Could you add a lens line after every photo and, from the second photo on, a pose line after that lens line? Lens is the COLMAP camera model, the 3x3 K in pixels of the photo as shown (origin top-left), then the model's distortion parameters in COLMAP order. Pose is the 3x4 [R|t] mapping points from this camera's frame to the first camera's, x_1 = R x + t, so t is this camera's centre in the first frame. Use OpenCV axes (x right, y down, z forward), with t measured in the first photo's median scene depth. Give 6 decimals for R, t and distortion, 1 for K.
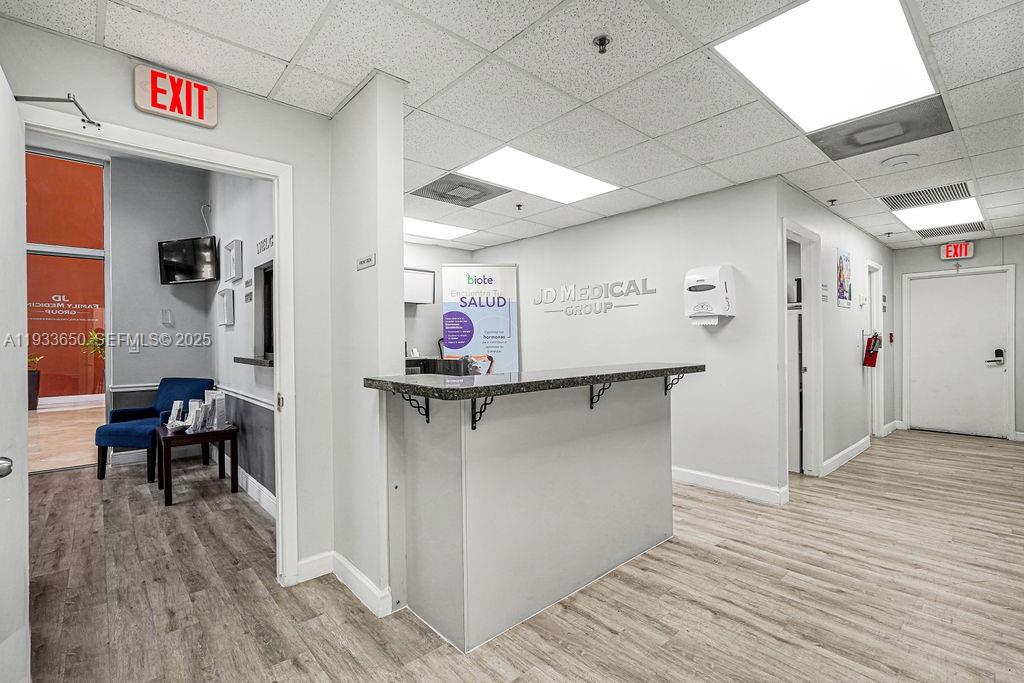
lens RADIAL K [[464.5, 0, 512.9], [0, 464.5, 342.5], [0, 0, 1]] dist [-0.017991, 0.008448]
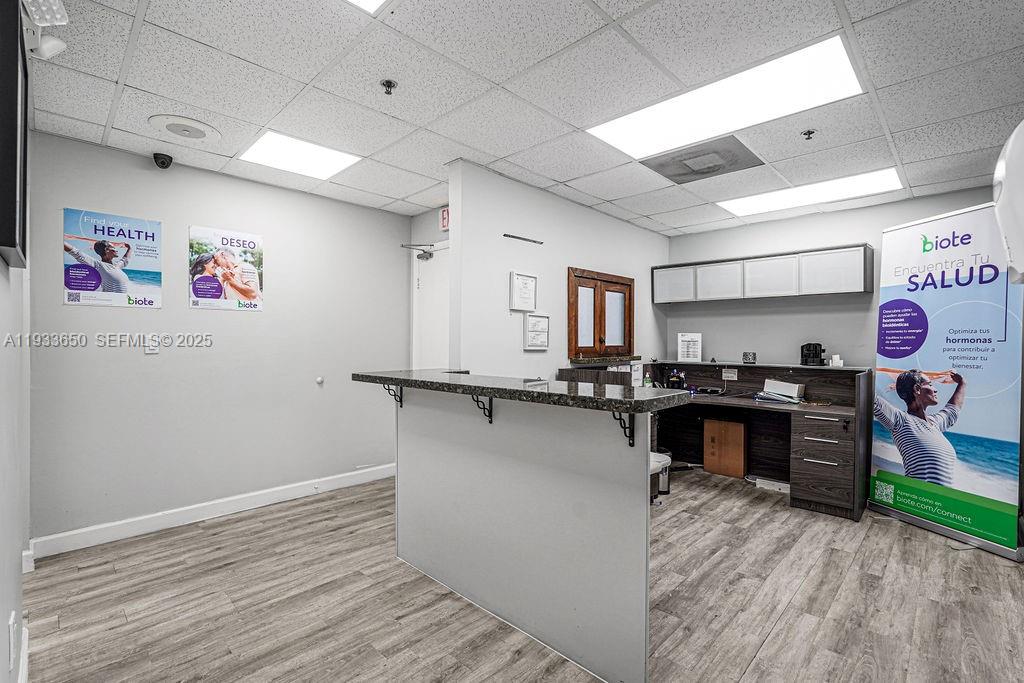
lens RADIAL K [[464.5, 0, 512.6], [0, 464.5, 342.8], [0, 0, 1]] dist [-0.017991, 0.008448]
pose [[0.064587, 0.013074, -0.997826, 0.540919], [-0.007828, 0.999890, 0.012595, -0.013131], [0.997881, 0.006998, 0.064683, 0.493100]]
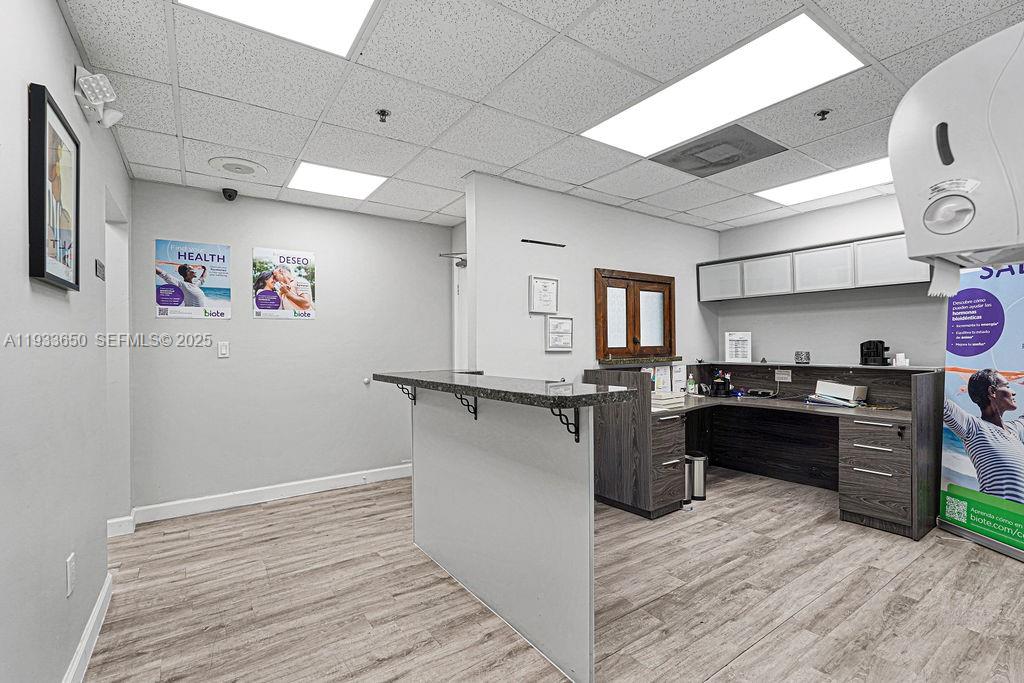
lens RADIAL K [[464.5, 0, 512.6], [0, 464.5, 343.0], [0, 0, 1]] dist [-0.017991, 0.008448]
pose [[-0.126307, 0.006417, -0.991970, 0.562215], [0.007454, 0.999957, 0.005520, -0.010684], [0.991963, -0.006697, -0.126349, 0.601704]]
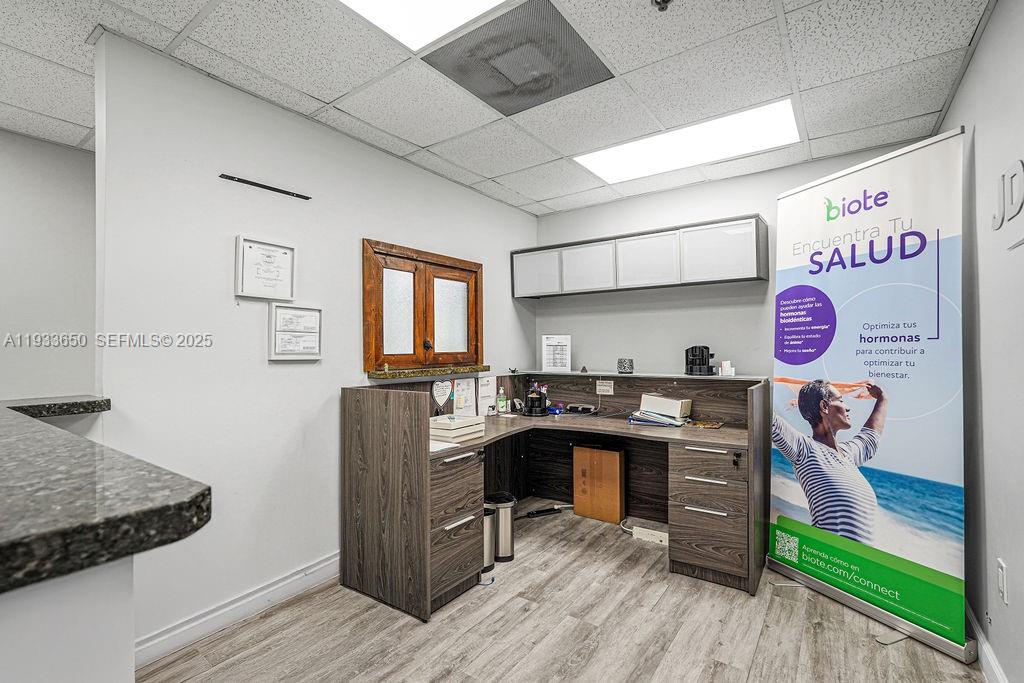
lens RADIAL K [[464.5, 0, 512.7], [0, 464.5, 342.9], [0, 0, 1]] dist [-0.017991, 0.008448]
pose [[0.212581, -0.005462, -0.977128, 0.315311], [0.001834, 0.999985, -0.005191, -0.007583], [0.977142, -0.000689, 0.212588, 0.700966]]
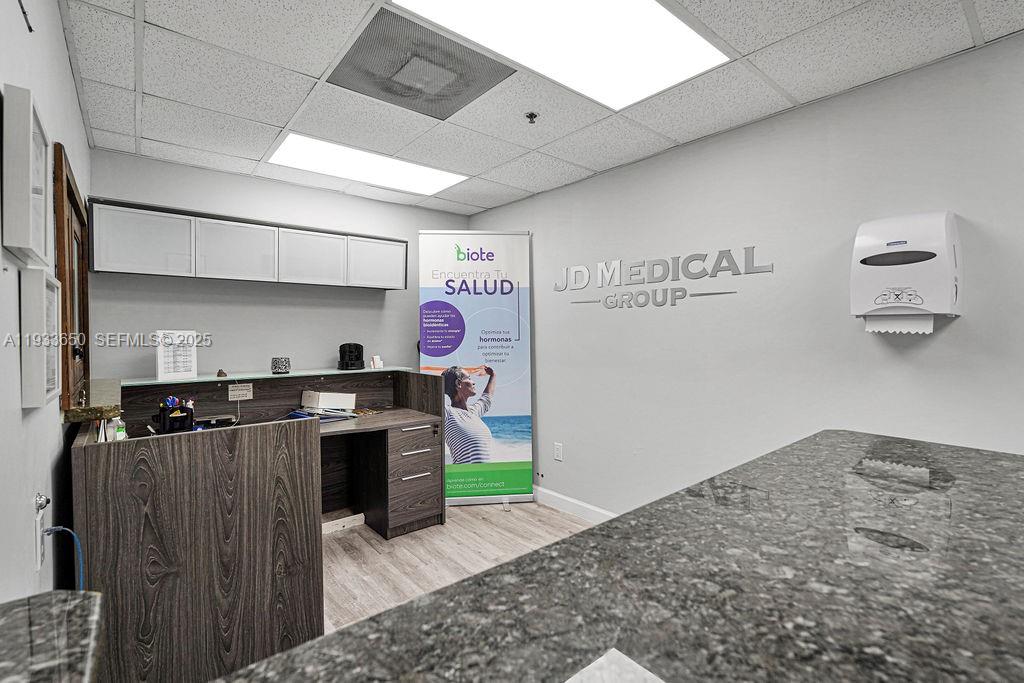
lens RADIAL K [[464.5, 0, 513.1], [0, 464.5, 341.7], [0, 0, 1]] dist [-0.017991, 0.008448]
pose [[0.999137, 0.010774, -0.040110, 0.014560], [-0.009898, 0.999709, 0.021977, -0.027273], [0.040335, -0.021561, 0.998954, 0.376472]]
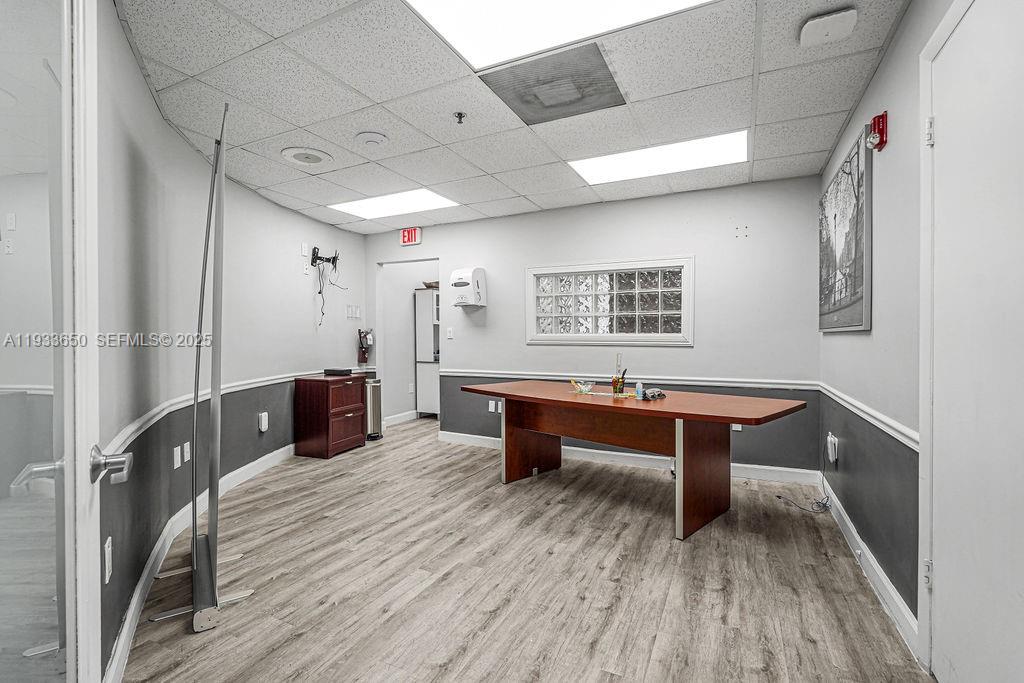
lens RADIAL K [[464.5, 0, 509.8], [0, 464.5, 343.8], [0, 0, 1]] dist [-0.017991, 0.008448]
pose [[0.368047, 0.022350, -0.929539, 0.373358], [-0.003498, 0.999737, 0.022653, 0.009913], [0.929801, -0.005086, 0.368028, 0.559652]]
